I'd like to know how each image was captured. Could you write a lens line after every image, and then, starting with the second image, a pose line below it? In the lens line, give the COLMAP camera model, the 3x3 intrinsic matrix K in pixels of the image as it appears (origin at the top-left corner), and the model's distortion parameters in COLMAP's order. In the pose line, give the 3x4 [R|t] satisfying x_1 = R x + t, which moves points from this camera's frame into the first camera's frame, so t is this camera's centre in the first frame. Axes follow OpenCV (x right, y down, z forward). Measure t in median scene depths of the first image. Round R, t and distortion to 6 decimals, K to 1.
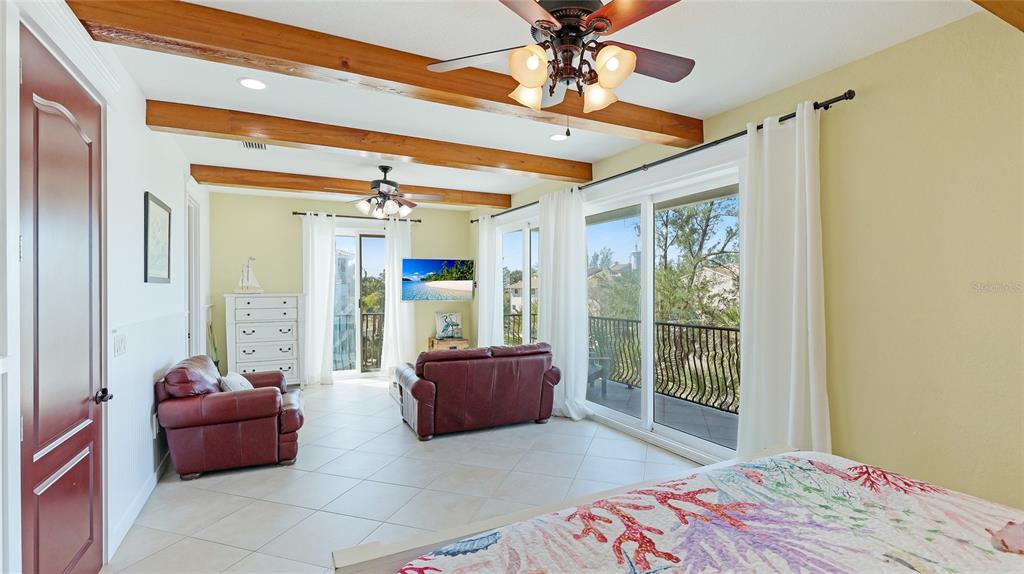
lens RADIAL K [[464.1, 0, 515.2], [0, 464.1, 290.0], [0, 0, 1]] dist [-0.000999, -0.000175]
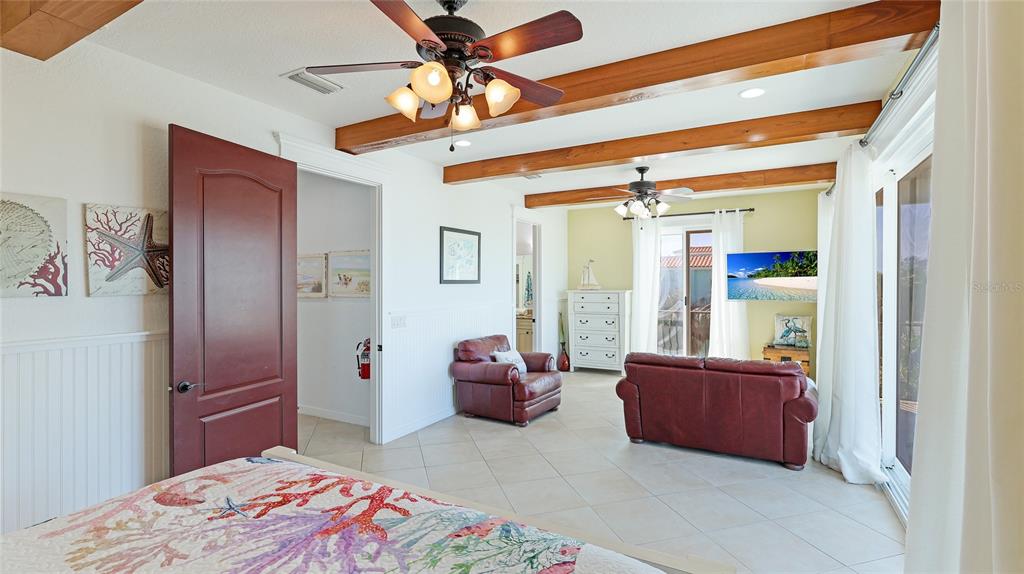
lens RADIAL K [[464.1, 0, 515.8], [0, 464.1, 283.3], [0, 0, 1]] dist [-0.000999, -0.000175]
pose [[0.567510, 0.001853, -0.823364, 0.461321], [-0.002891, 0.999996, 0.000258, -0.013557], [0.823361, 0.002234, 0.567513, 0.224376]]
